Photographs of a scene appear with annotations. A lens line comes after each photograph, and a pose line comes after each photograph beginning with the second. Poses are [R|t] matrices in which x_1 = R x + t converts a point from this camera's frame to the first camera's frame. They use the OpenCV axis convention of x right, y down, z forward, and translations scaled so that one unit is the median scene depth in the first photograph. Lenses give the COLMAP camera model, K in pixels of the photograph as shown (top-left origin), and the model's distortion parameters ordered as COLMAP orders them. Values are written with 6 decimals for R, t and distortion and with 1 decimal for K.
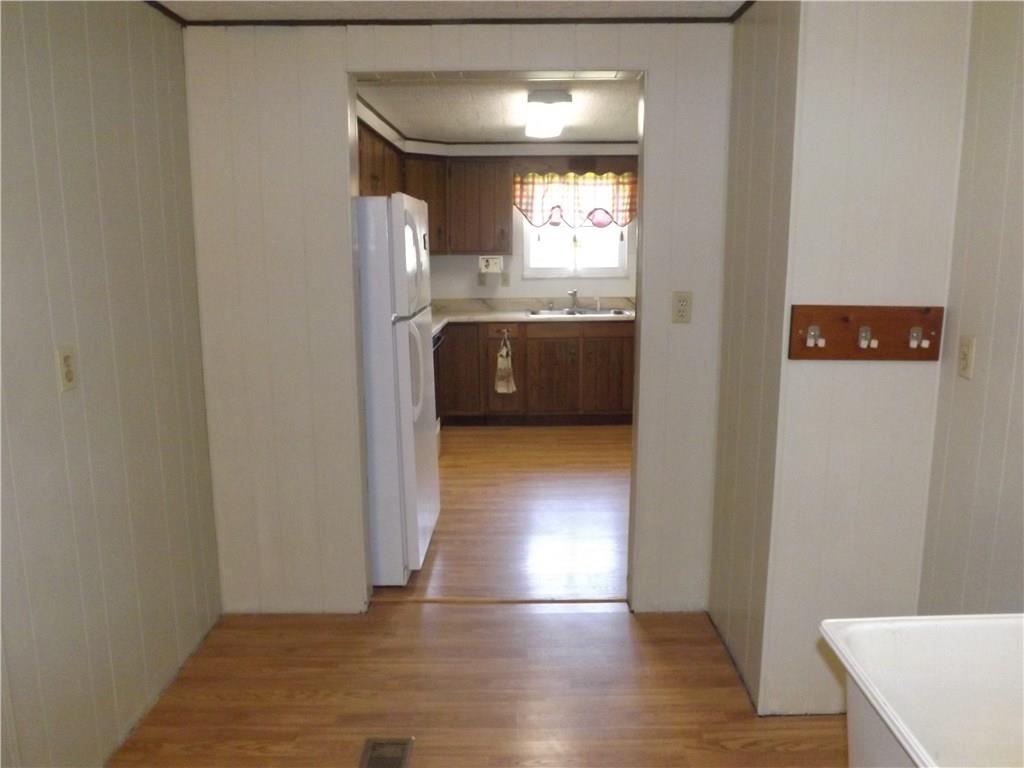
lens RADIAL K [[753.6, 0, 505.2], [0, 753.6, 387.2], [0, 0, 1]] dist [-0.046233, 0.010941]
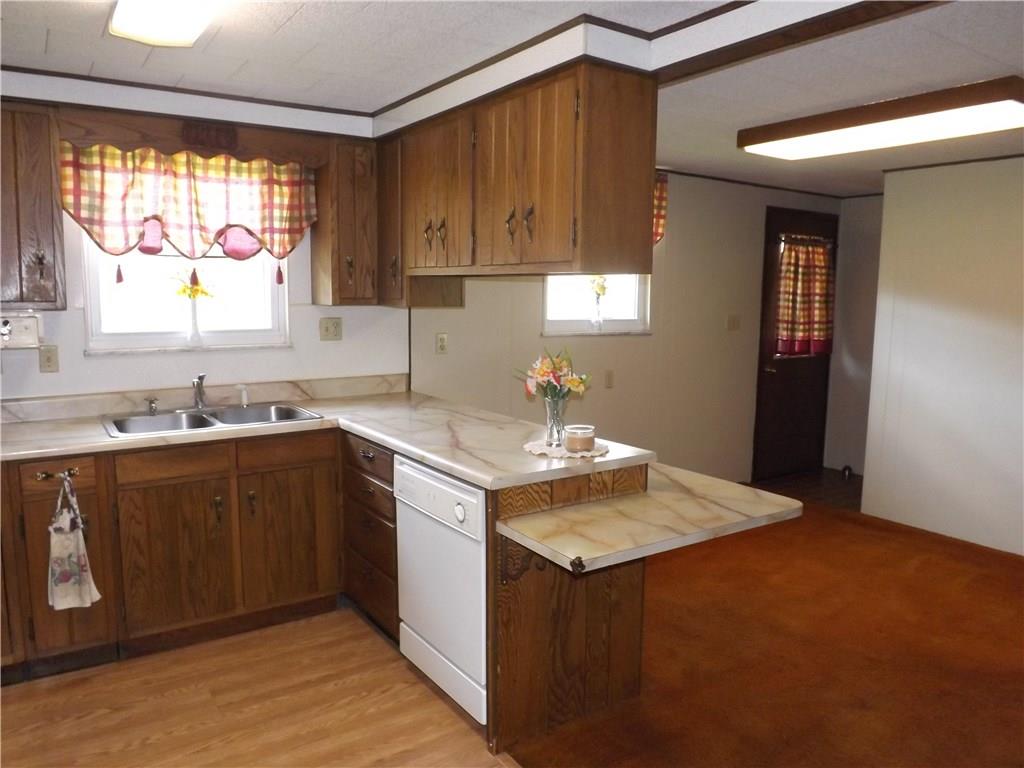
lens RADIAL K [[753.6, 0, 505.2], [0, 753.6, 387.2], [0, 0, 1]] dist [-0.046233, 0.010941]
pose [[0.826988, -0.058807, 0.559136, -0.026016], [0.091699, 0.995306, -0.030946, -0.084798], [-0.554691, 0.076864, 0.828499, 0.448648]]
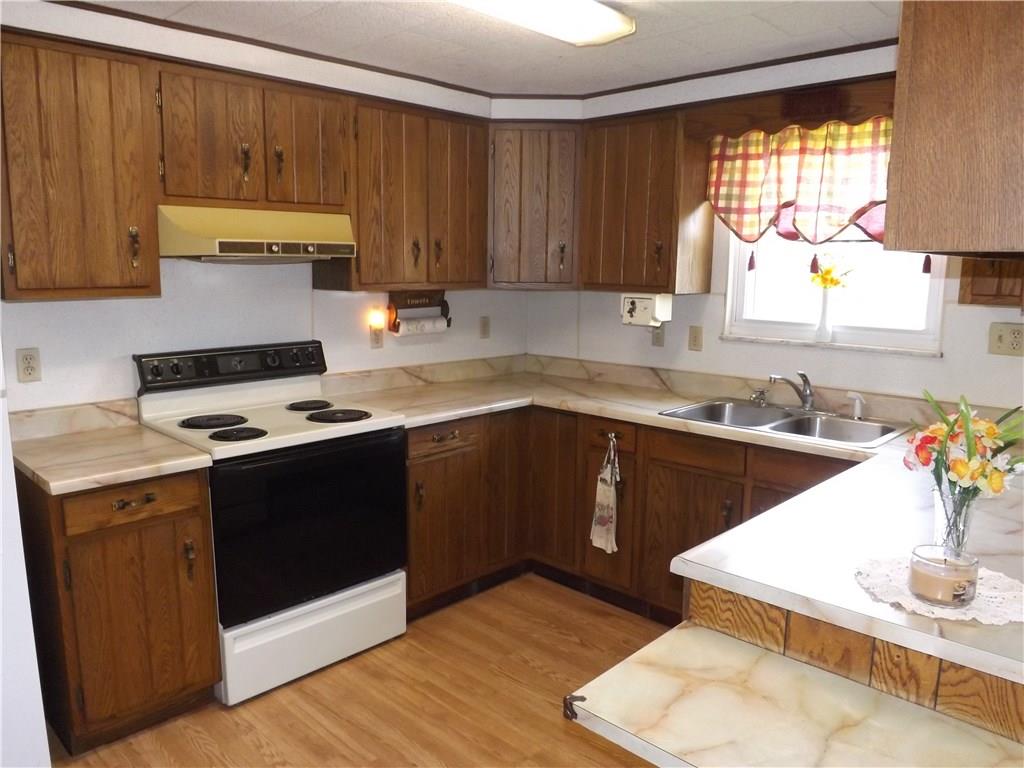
lens RADIAL K [[753.6, 0, 505.2], [0, 753.6, 387.2], [0, 0, 1]] dist [-0.046233, 0.010941]
pose [[0.721552, 0.125208, -0.680945, 0.285706], [-0.144450, 0.989093, 0.028805, -0.107135], [0.677125, 0.077578, 0.731768, 0.529273]]
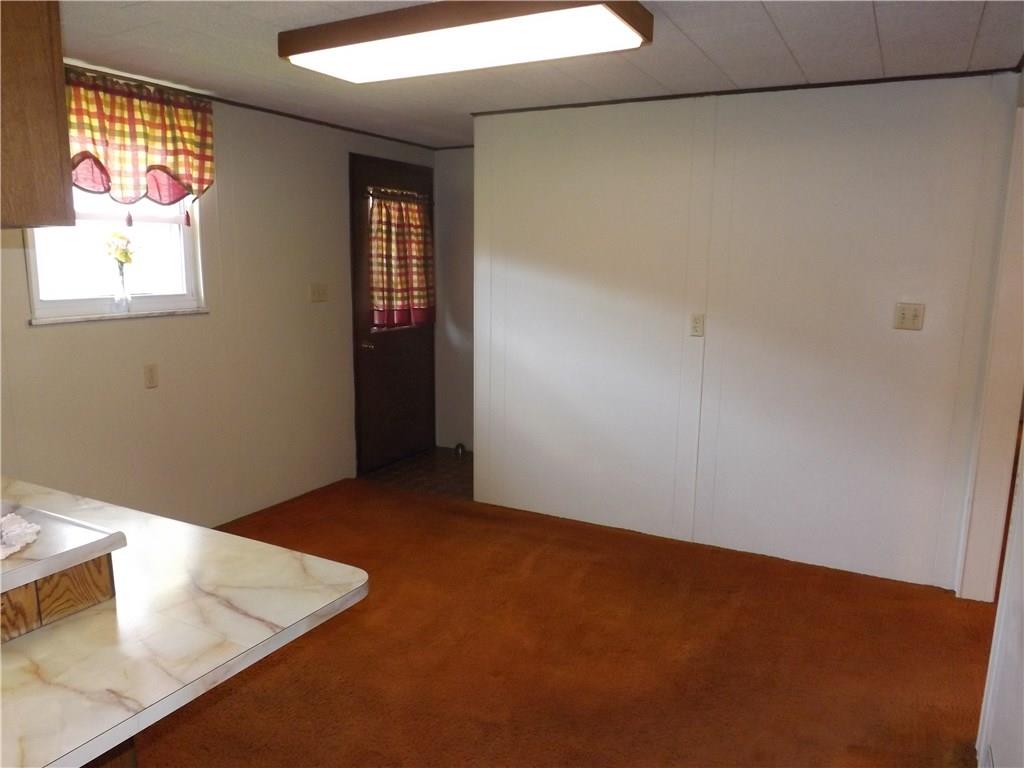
lens RADIAL K [[753.6, 0, 505.2], [0, 753.6, 387.2], [0, 0, 1]] dist [-0.046233, 0.010941]
pose [[0.472902, -0.144582, 0.869172, 0.127048], [0.159789, 0.984161, 0.076771, -0.099451], [-0.866505, 0.102579, 0.488514, 0.517266]]
